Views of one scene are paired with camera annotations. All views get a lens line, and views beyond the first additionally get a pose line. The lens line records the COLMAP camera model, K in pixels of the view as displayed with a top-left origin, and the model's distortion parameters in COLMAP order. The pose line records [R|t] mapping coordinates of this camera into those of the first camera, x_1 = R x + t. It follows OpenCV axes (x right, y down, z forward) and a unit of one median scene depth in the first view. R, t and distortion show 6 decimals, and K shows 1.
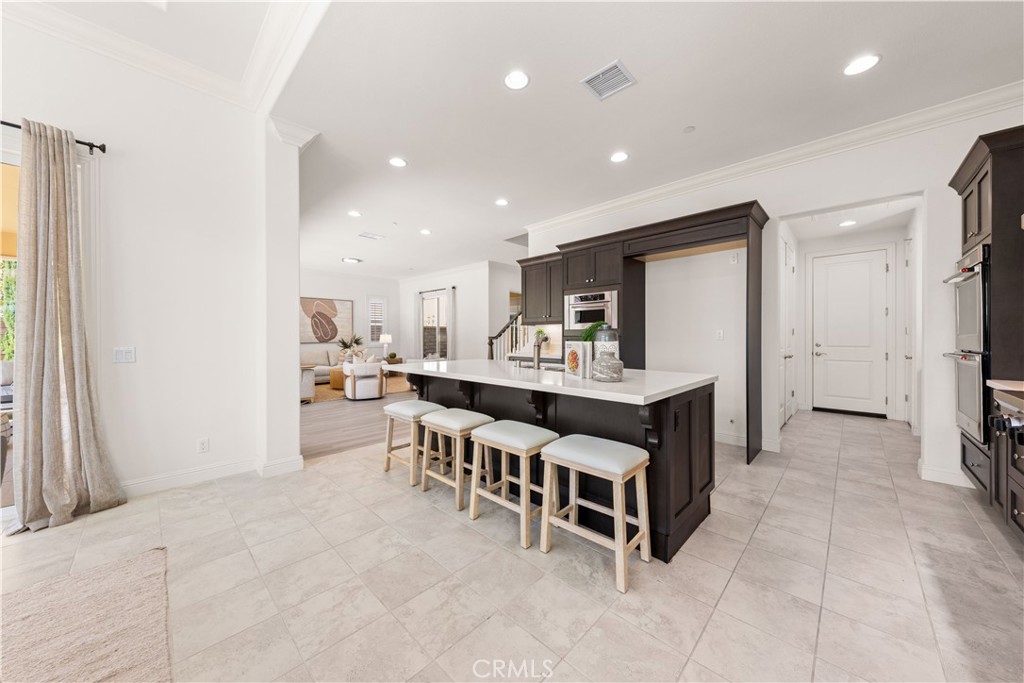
lens RADIAL K [[356.6, 0, 510.1], [0, 356.6, 335.4], [0, 0, 1]] dist [-0.000326, -0.000017]
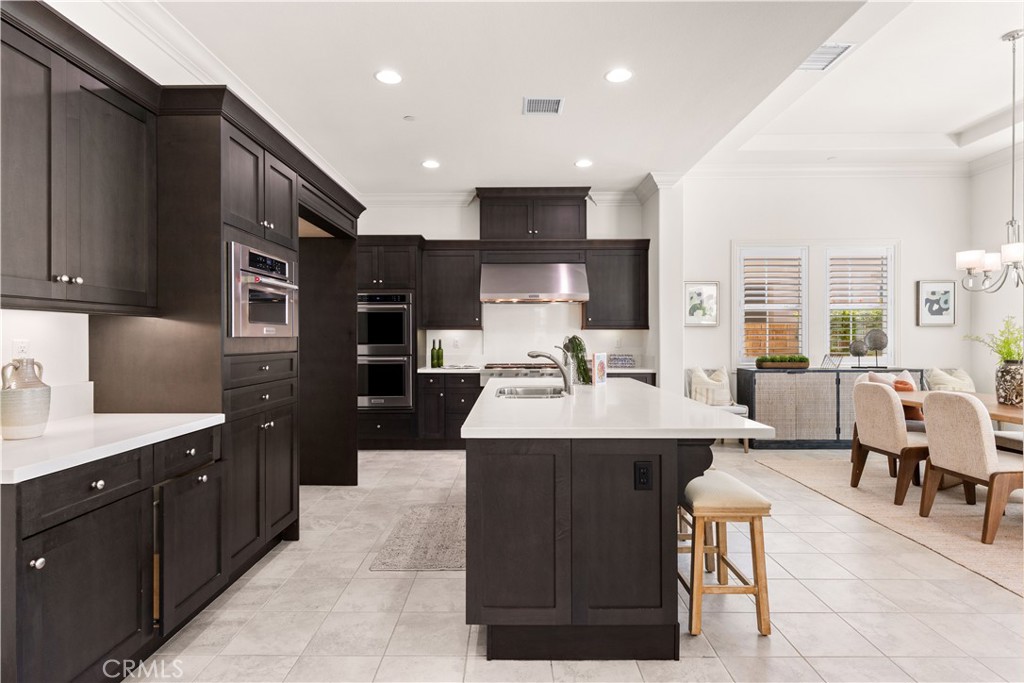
lens RADIAL K [[523.5, 0, 511.0], [0, 523.5, 338.7], [0, 0, 1]] dist [0.006645, -0.001110]
pose [[-0.693075, 0.005064, 0.720847, -0.781970], [0.006342, 0.999979, -0.000928, -0.034656], [-0.720837, 0.003928, -0.693093, 2.182030]]
